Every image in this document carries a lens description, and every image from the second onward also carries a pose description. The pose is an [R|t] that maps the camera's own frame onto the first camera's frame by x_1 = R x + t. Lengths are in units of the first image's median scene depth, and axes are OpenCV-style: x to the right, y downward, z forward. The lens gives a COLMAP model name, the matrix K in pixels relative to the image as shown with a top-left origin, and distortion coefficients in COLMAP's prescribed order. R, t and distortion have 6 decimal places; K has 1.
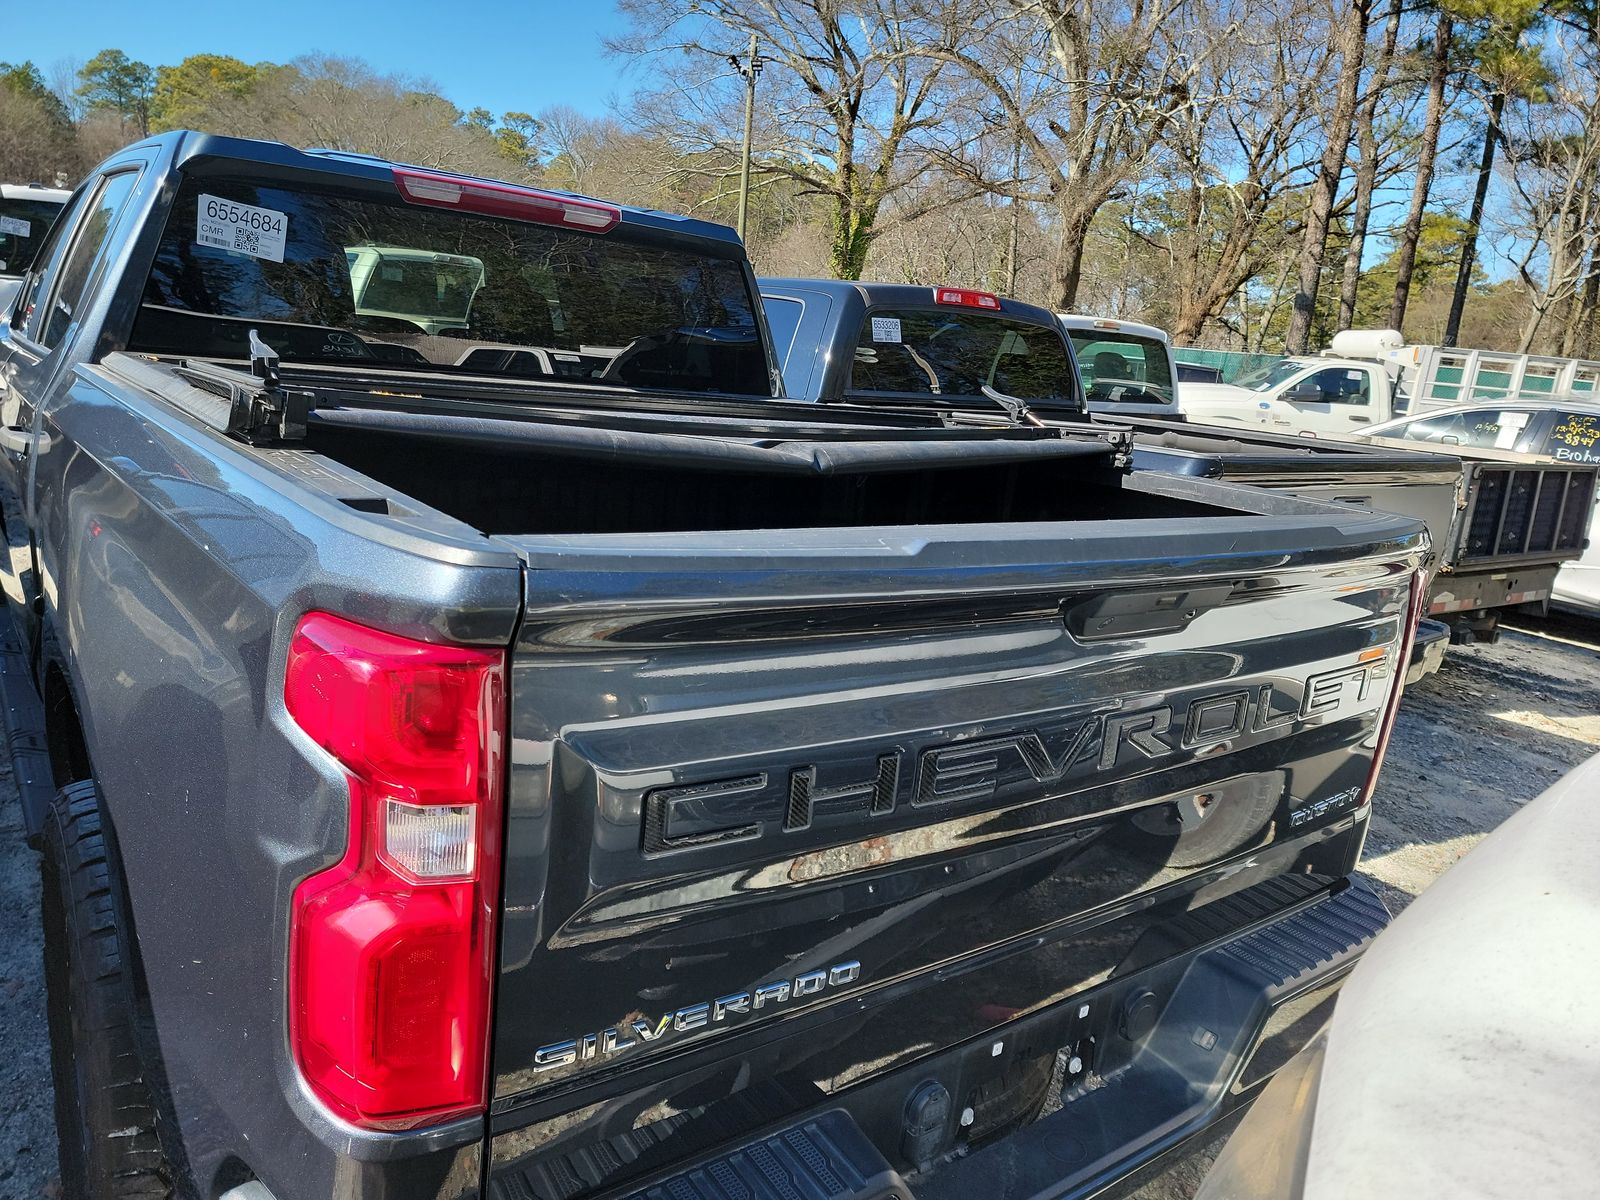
lens RADIAL K [[1079.6, 0, 800.0], [0, 1079.6, 600.0], [0, 0, 1]] dist [0.072580, -0.057699]
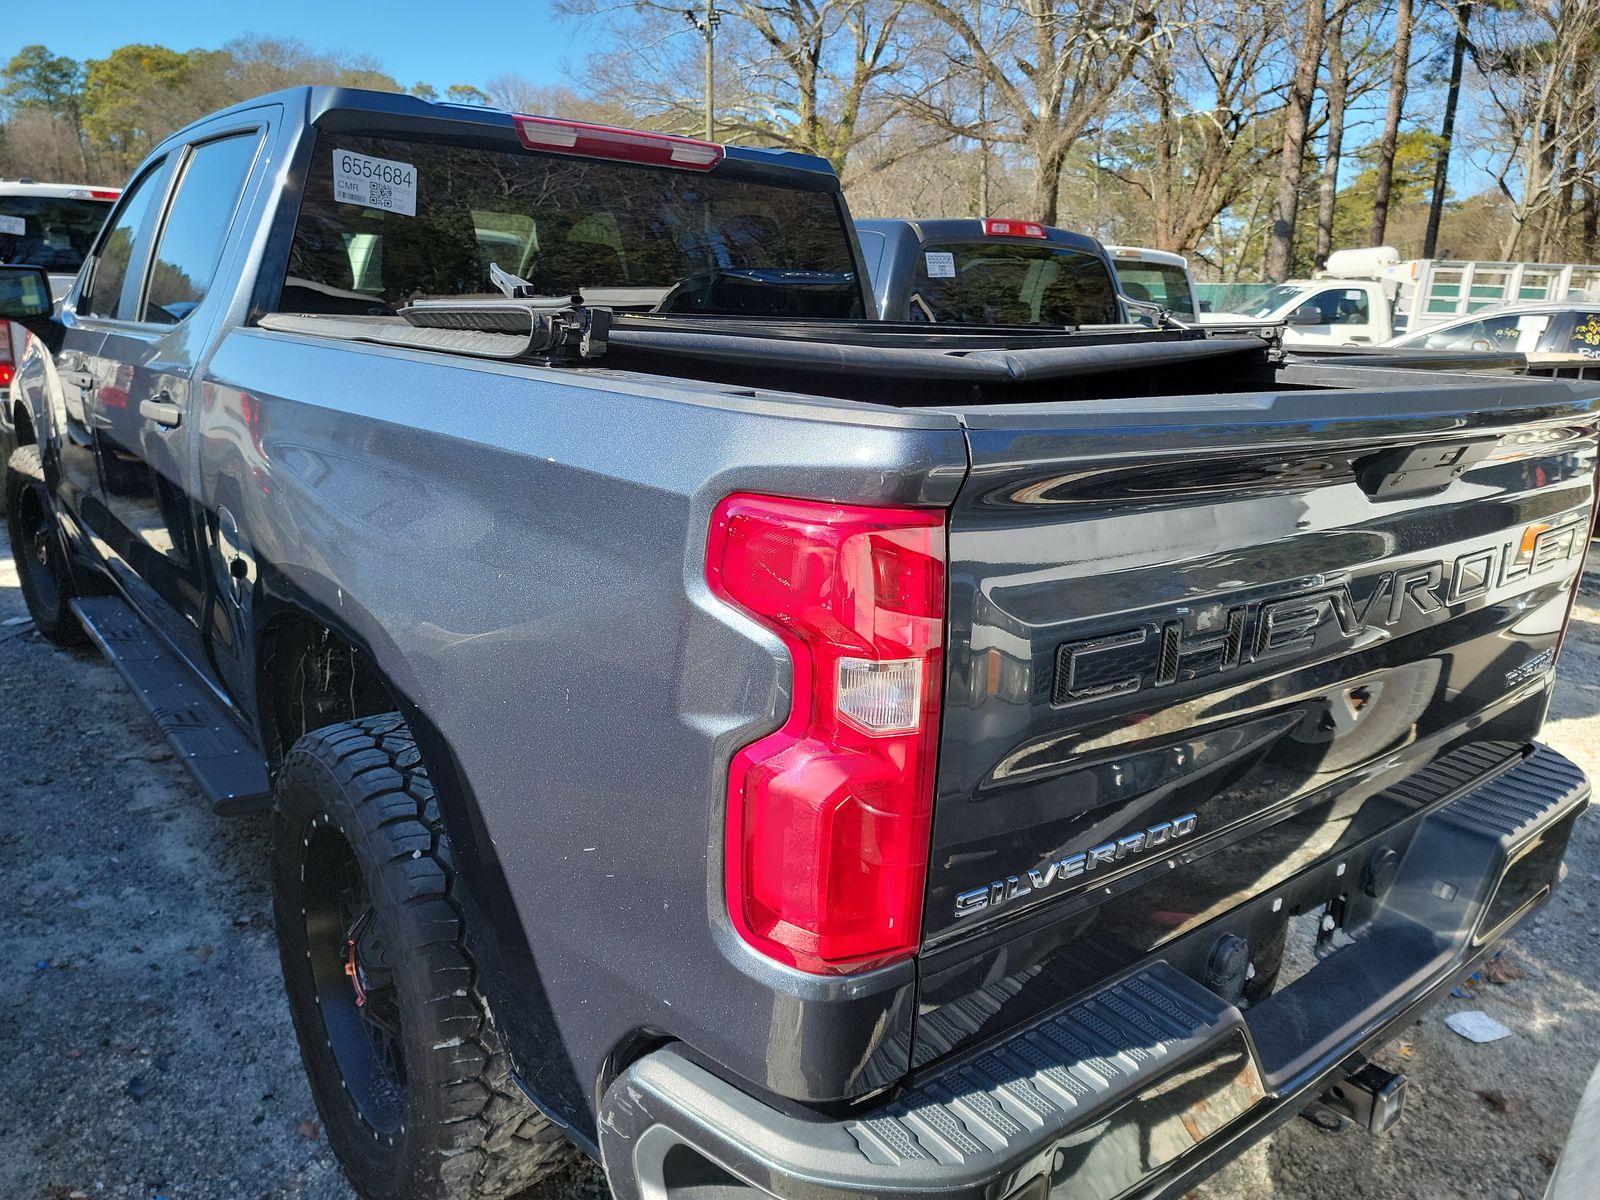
lens RADIAL K [[1081.1, 0, 823.6], [0, 1081.1, 603.4], [0, 0, 1]] dist [0.072728, -0.058948]
pose [[0.997409, -0.069814, 0.017360, -0.148307], [0.069093, 0.996842, 0.039141, 0.030981], [-0.020038, -0.037840, 0.999083, -0.016541]]
